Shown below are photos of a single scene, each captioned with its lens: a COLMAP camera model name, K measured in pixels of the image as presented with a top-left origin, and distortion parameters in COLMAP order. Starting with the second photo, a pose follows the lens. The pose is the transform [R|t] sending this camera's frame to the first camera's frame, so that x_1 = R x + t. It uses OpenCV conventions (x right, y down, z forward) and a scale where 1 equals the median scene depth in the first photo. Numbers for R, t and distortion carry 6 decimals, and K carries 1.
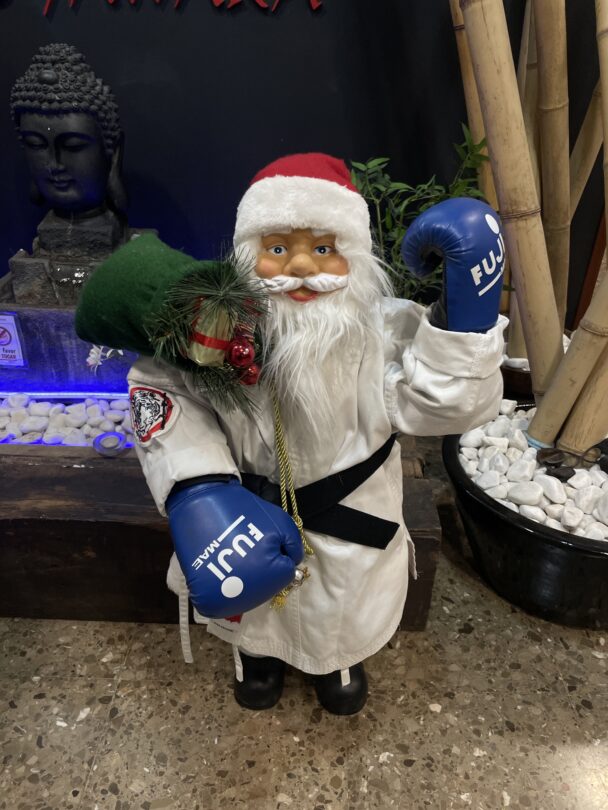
lens RADIAL K [[632.8, 0, 304.0], [0, 632.8, 405.0], [0, 0, 1]] dist [0.102317, -0.157918]
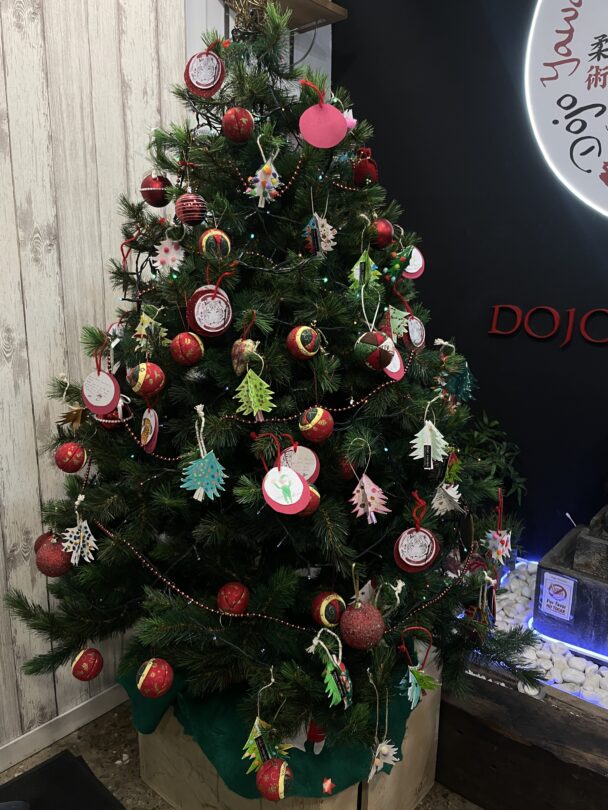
lens RADIAL K [[637.4, 0, 302.4], [0, 637.4, 419.0], [0, 0, 1]] dist [0.103348, -0.149954]
pose [[0.783477, 0.125846, -0.608544, -0.221404], [-0.291643, 0.939197, -0.181255, -0.083614], [0.548733, 0.319486, 0.772542, -0.565342]]
